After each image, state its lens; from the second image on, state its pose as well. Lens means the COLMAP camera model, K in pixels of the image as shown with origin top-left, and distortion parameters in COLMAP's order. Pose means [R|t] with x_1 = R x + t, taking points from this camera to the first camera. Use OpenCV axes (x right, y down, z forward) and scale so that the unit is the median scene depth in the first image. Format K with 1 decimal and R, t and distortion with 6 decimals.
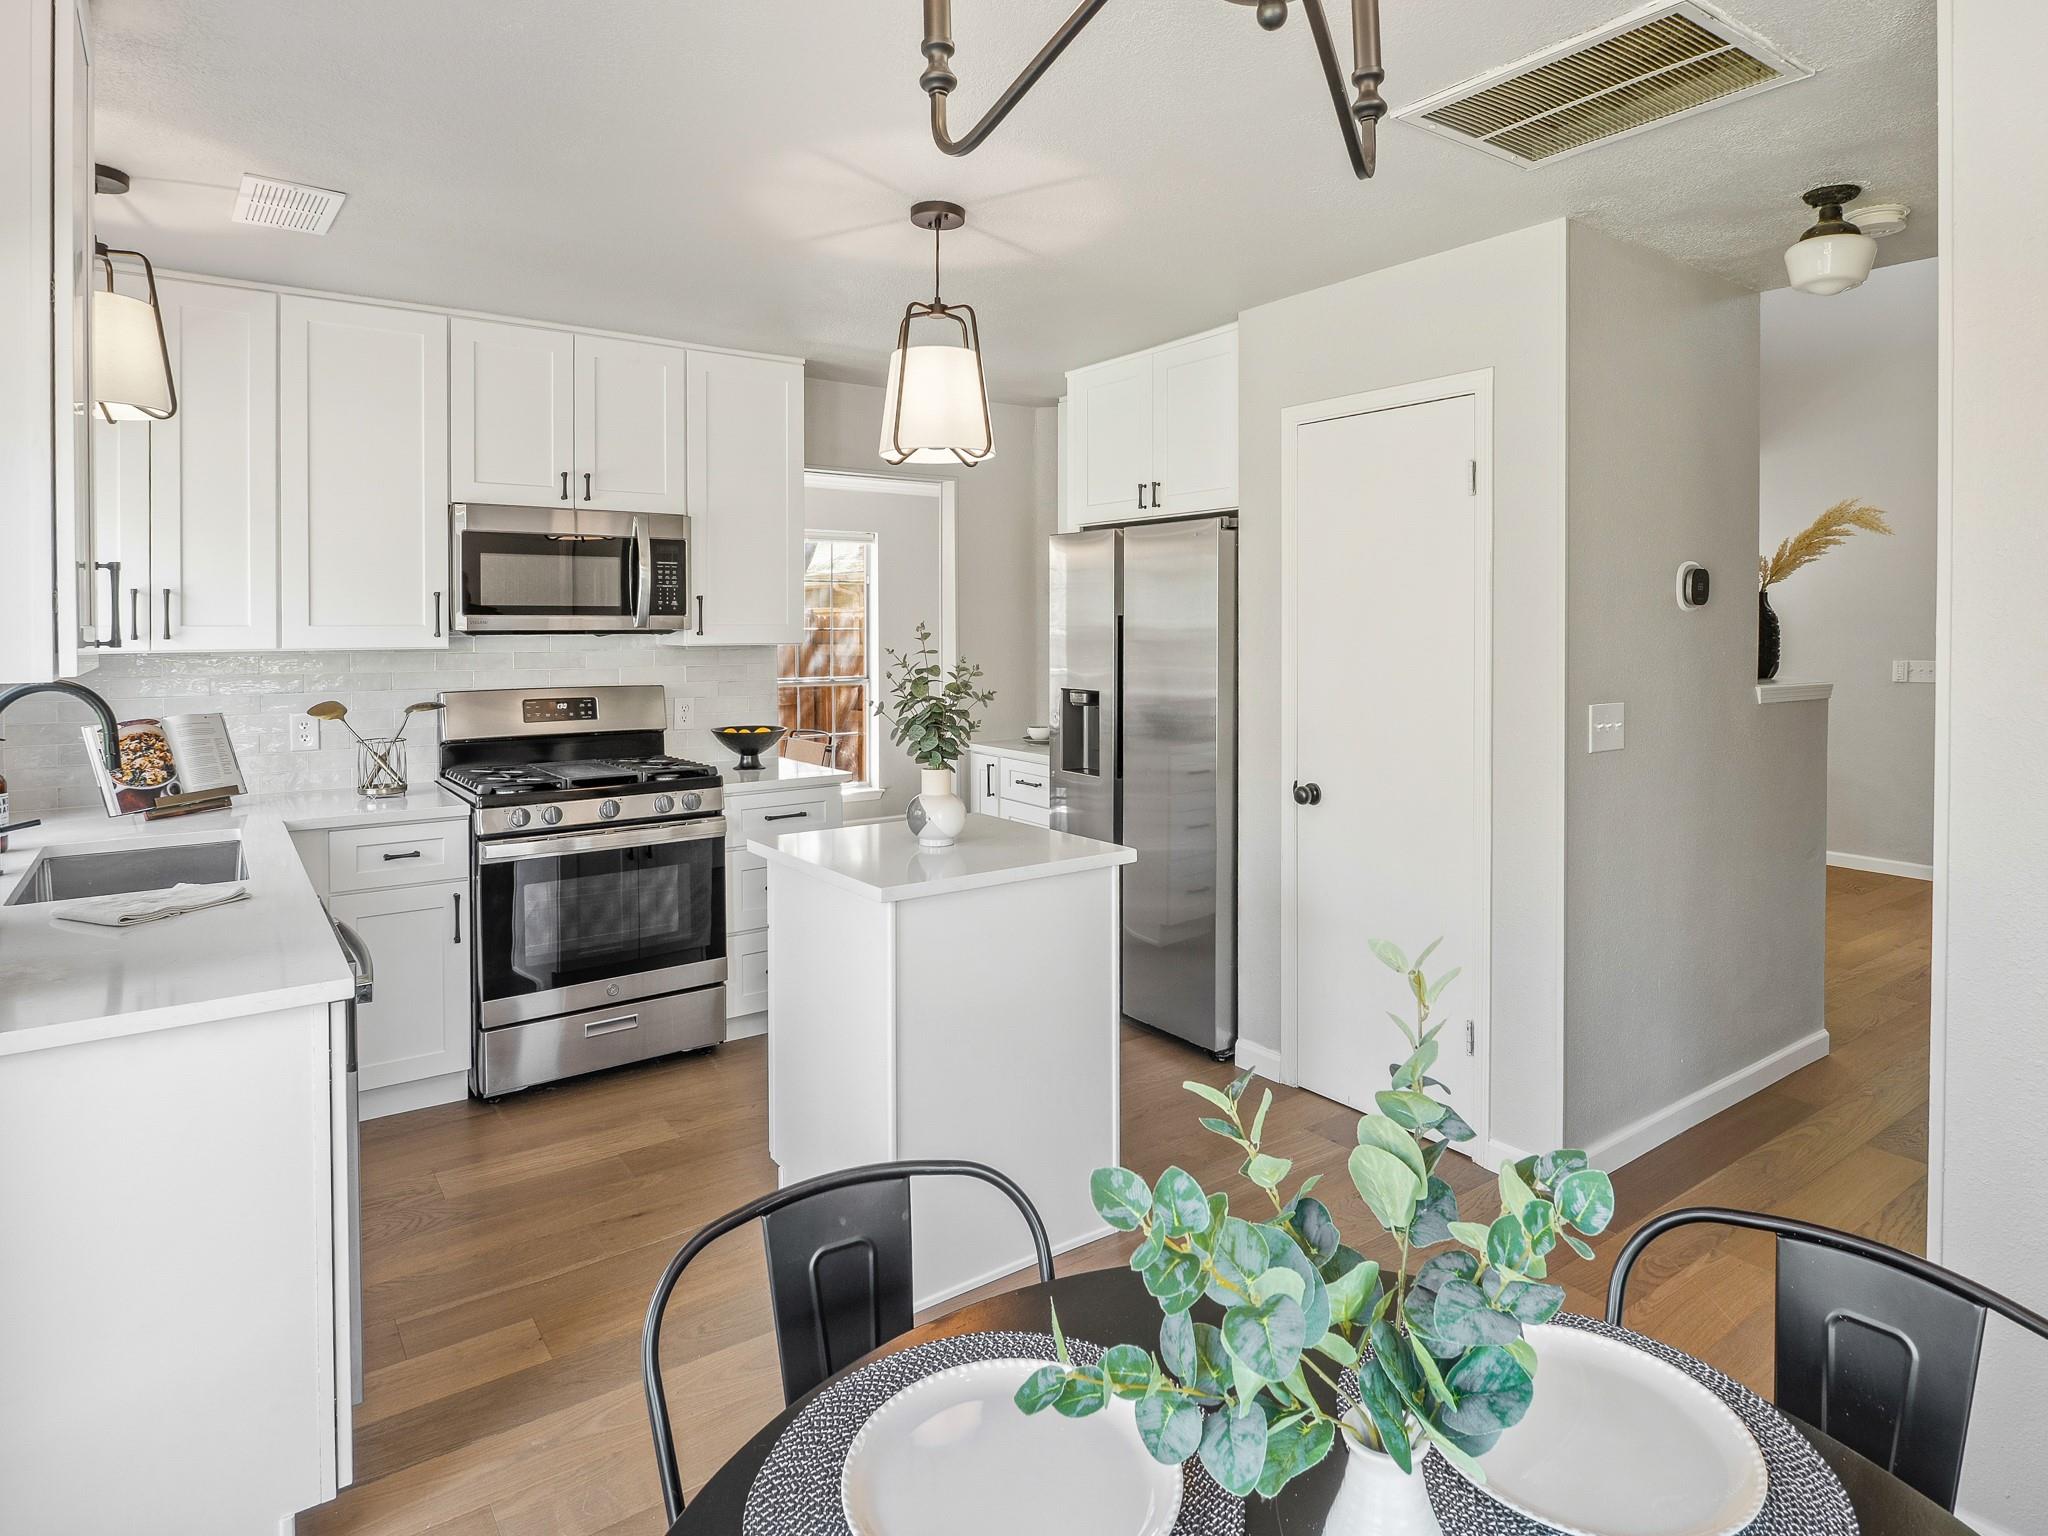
lens RADIAL K [[1137.6, 0, 1023.1], [0, 1137.6, 643.3], [0, 0, 1]] dist [0.000056, 0.000176]
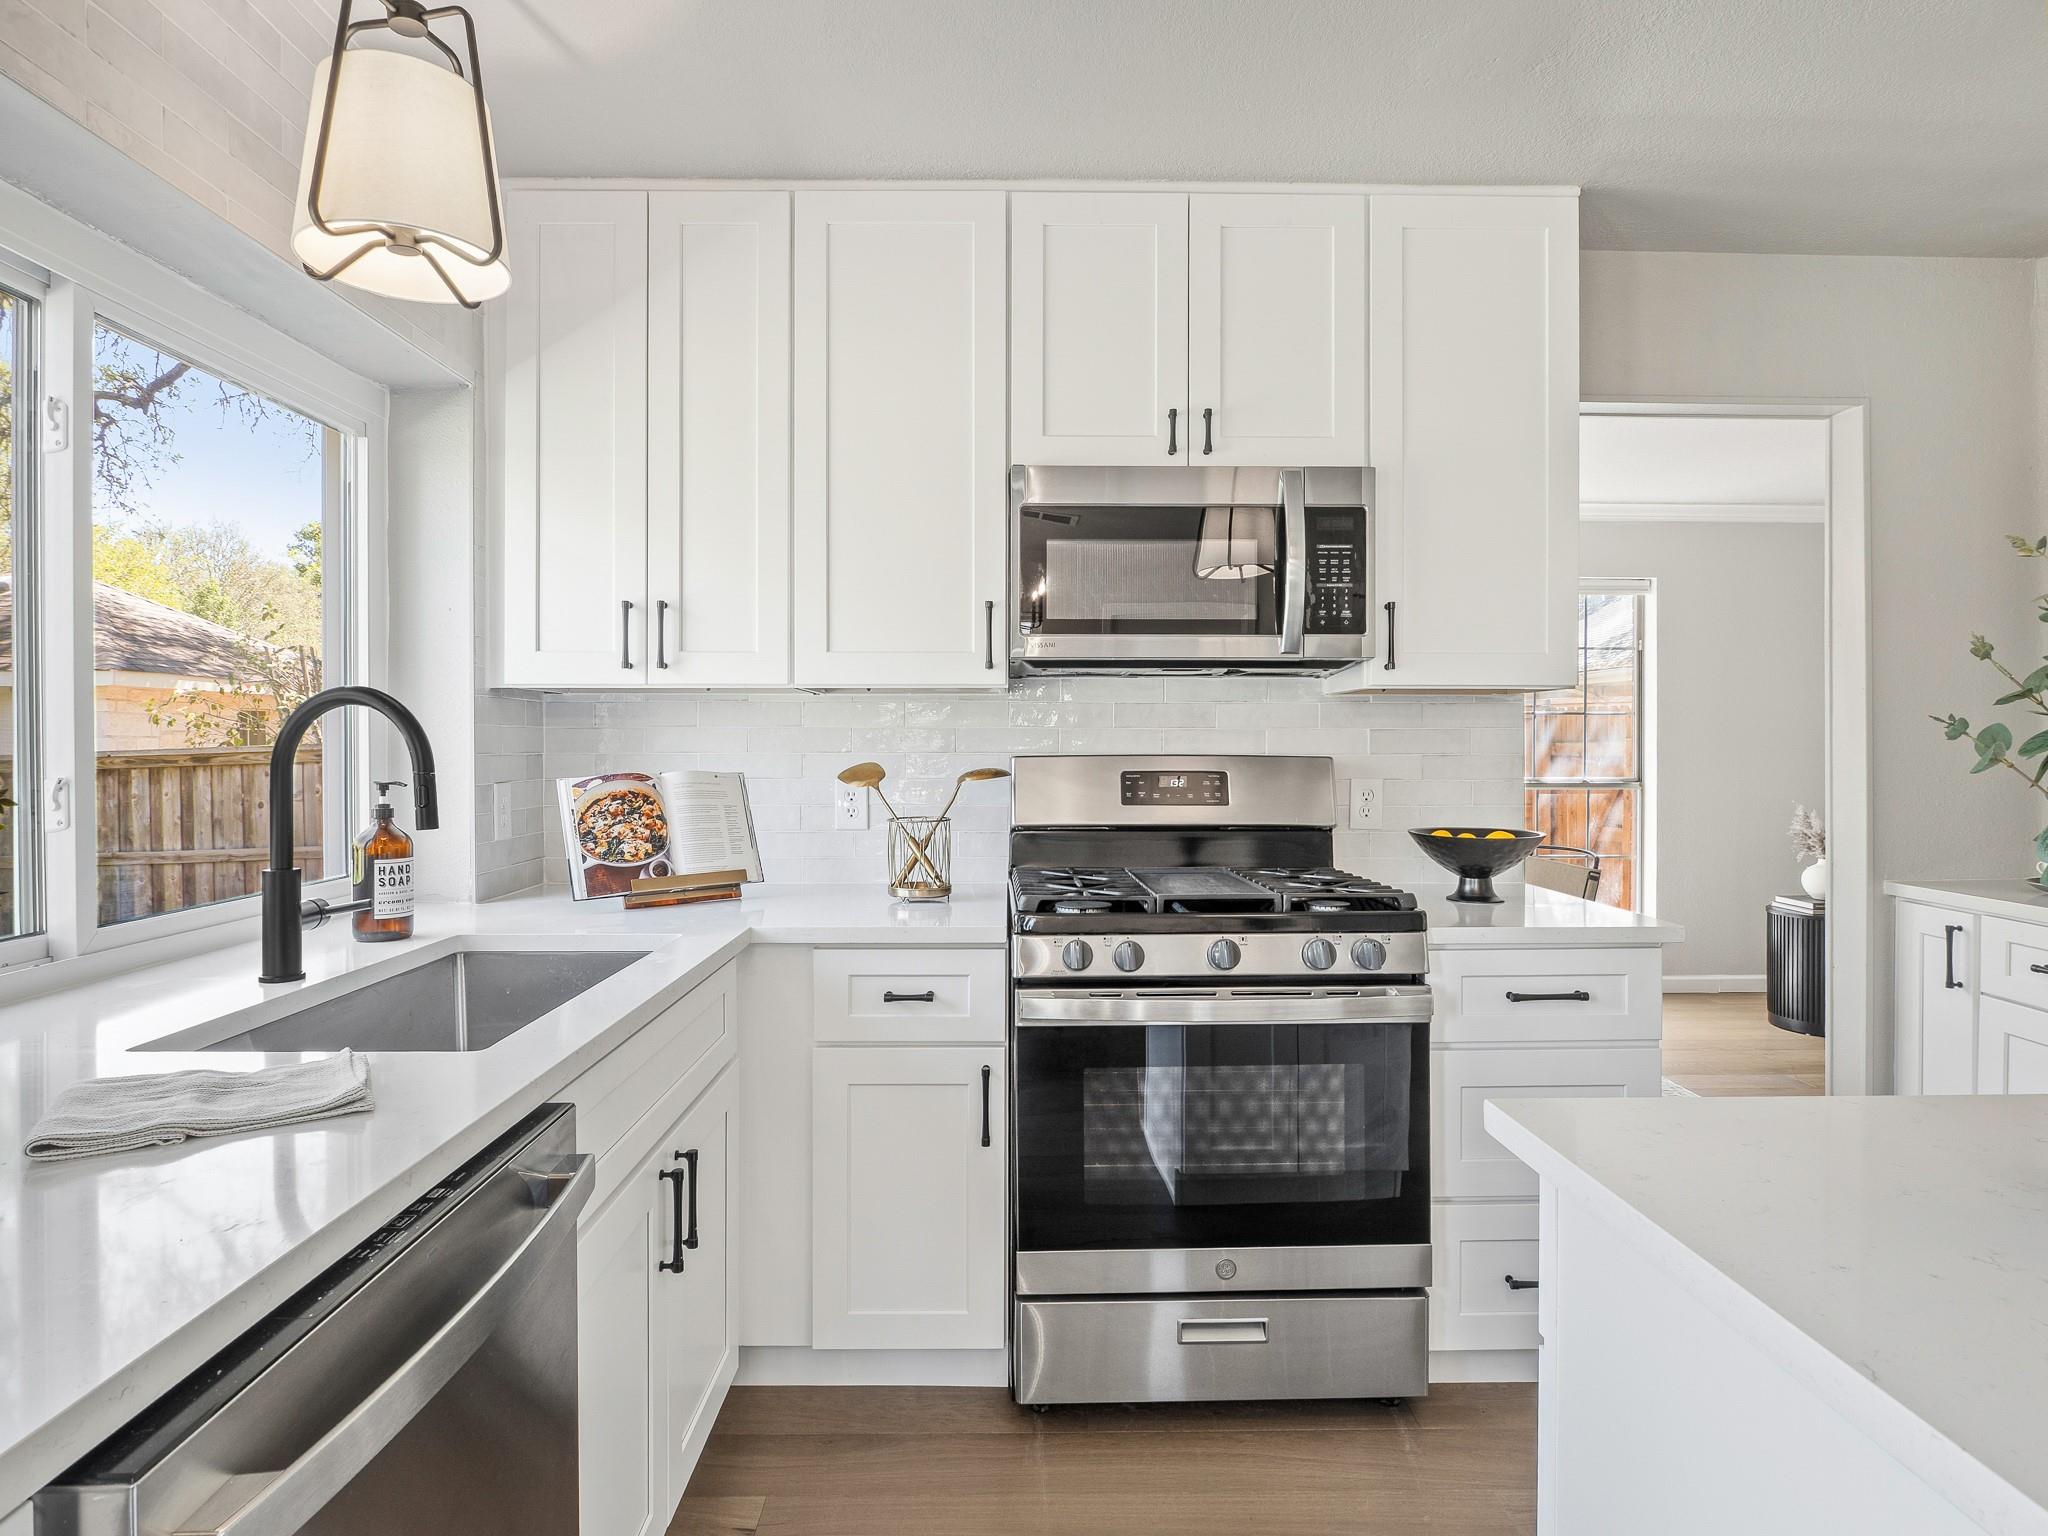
lens RADIAL K [[1066.5, 0, 1031.3], [0, 1066.5, 755.5], [0, 0, 1]] dist [-0.001191, -0.000338]
pose [[0.814876, 0.003799, -0.579623, -0.124574], [-0.009586, 0.999930, -0.006924, 0.047511], [0.579556, 0.011199, 0.814855, 0.480272]]
